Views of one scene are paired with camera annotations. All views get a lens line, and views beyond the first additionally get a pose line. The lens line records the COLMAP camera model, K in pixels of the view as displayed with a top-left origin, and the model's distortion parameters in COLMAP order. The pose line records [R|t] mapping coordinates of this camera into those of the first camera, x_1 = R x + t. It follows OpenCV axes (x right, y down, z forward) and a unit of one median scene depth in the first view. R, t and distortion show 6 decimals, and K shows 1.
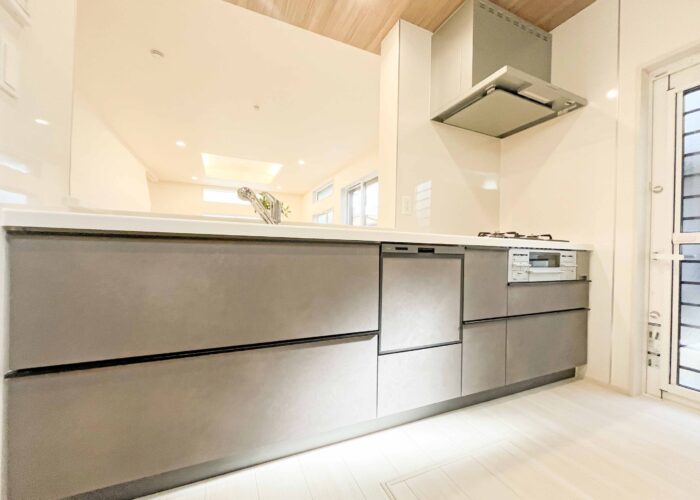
lens RADIAL K [[284.4, 0, 355.8], [0, 284.4, 253.4], [0, 0, 1]] dist [-0.000933, -0.000143]
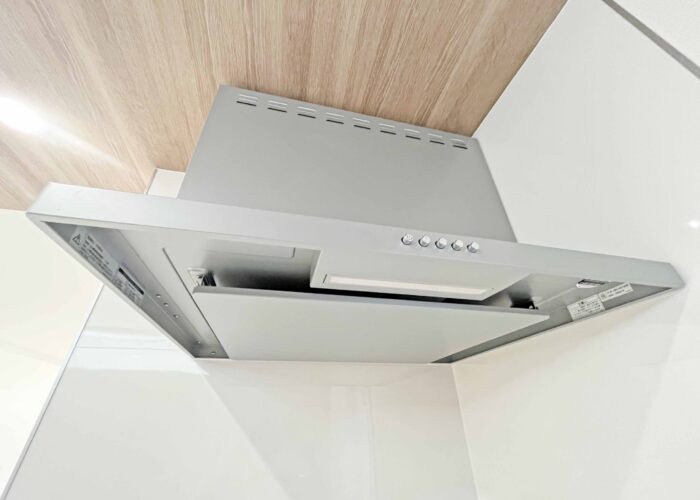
lens RADIAL K [[284.4, 0, 355.8], [0, 284.4, 253.4], [0, 0, 1]] dist [-0.000933, -0.000143]
pose [[0.981280, -0.130993, -0.141178, 0.564083], [0.039034, 0.853115, -0.520261, -0.413084], [0.188592, 0.505011, 0.842257, 0.712117]]
